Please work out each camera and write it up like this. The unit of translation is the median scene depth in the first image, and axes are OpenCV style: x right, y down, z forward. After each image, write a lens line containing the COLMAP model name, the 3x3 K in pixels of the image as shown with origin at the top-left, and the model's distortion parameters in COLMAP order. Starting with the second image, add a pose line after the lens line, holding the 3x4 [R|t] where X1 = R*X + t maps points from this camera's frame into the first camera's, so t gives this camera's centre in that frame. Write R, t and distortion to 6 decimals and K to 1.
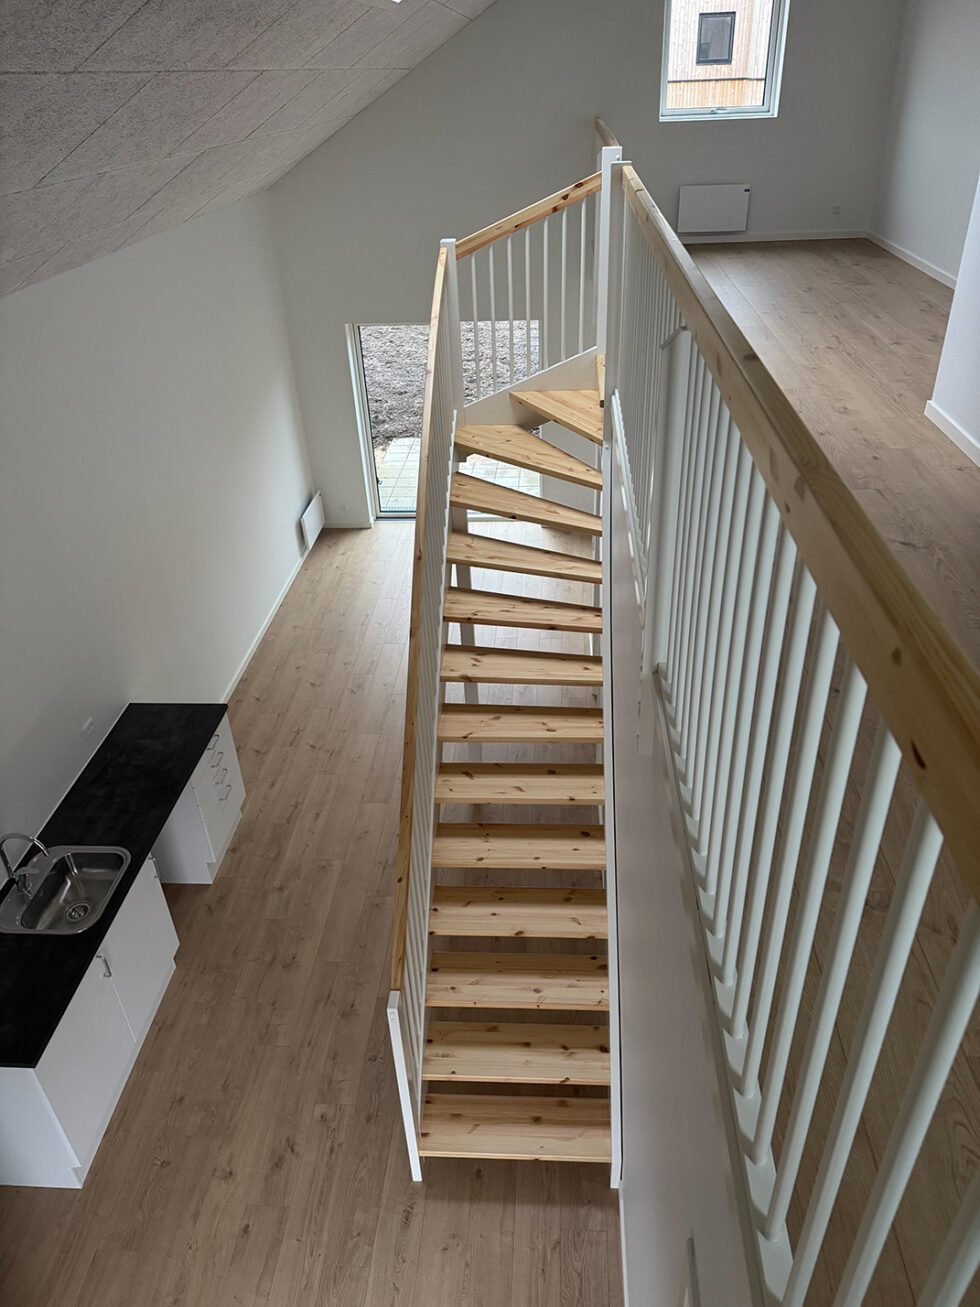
lens RADIAL K [[927.5, 0, 490.0], [0, 927.5, 653.5], [0, 0, 1]] dist [0.006218, 0.001947]
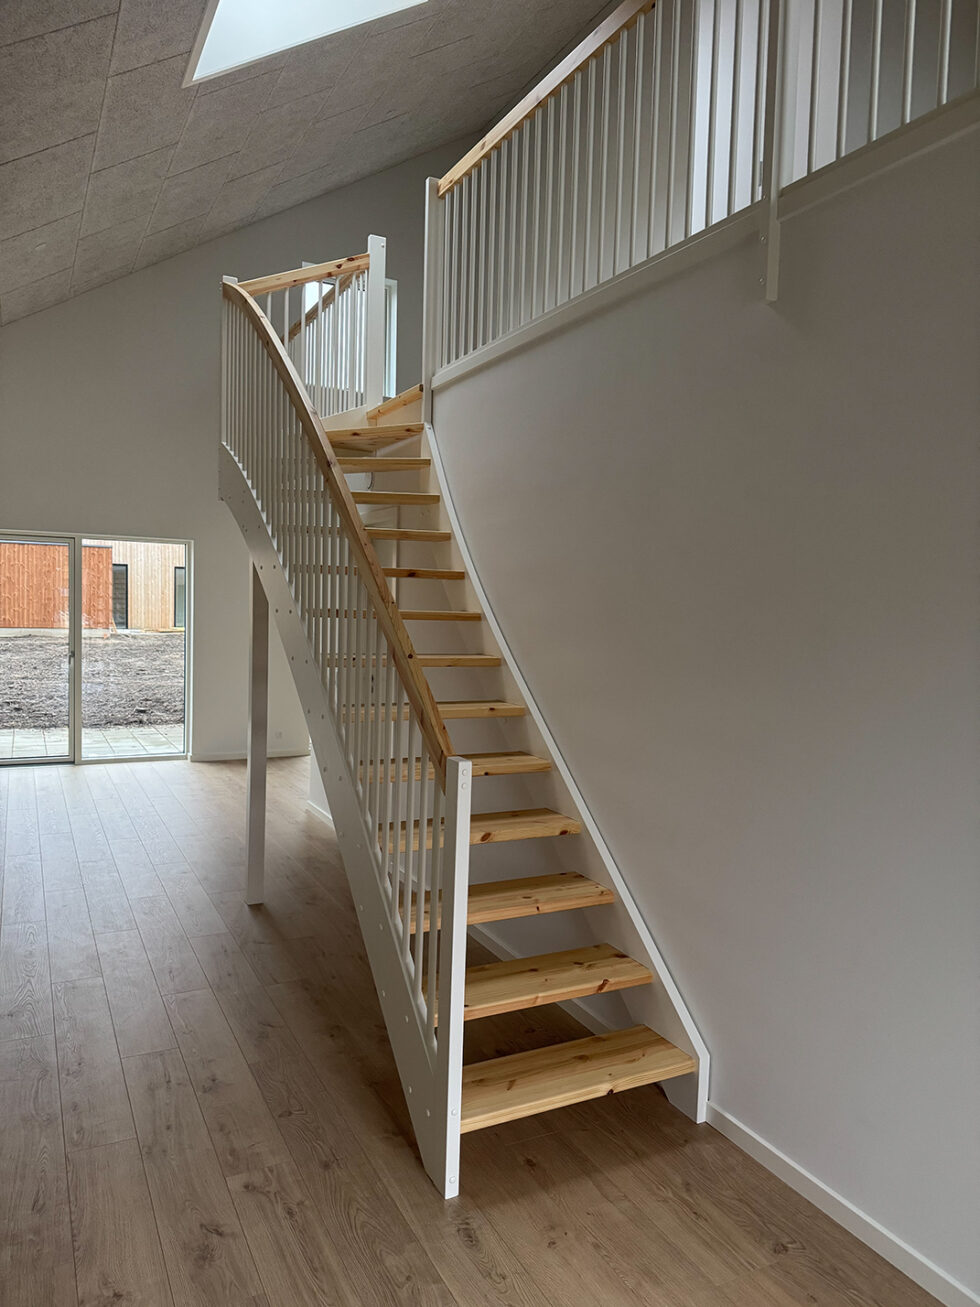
lens RADIAL K [[927.5, 0, 490.0], [0, 927.5, 653.5], [0, 0, 1]] dist [0.006218, 0.001947]
pose [[0.859142, 0.032696, 0.510692, -0.382898], [0.218269, 0.879215, -0.423486, 0.519317], [-0.462854, 0.475303, 0.748233, 0.359915]]
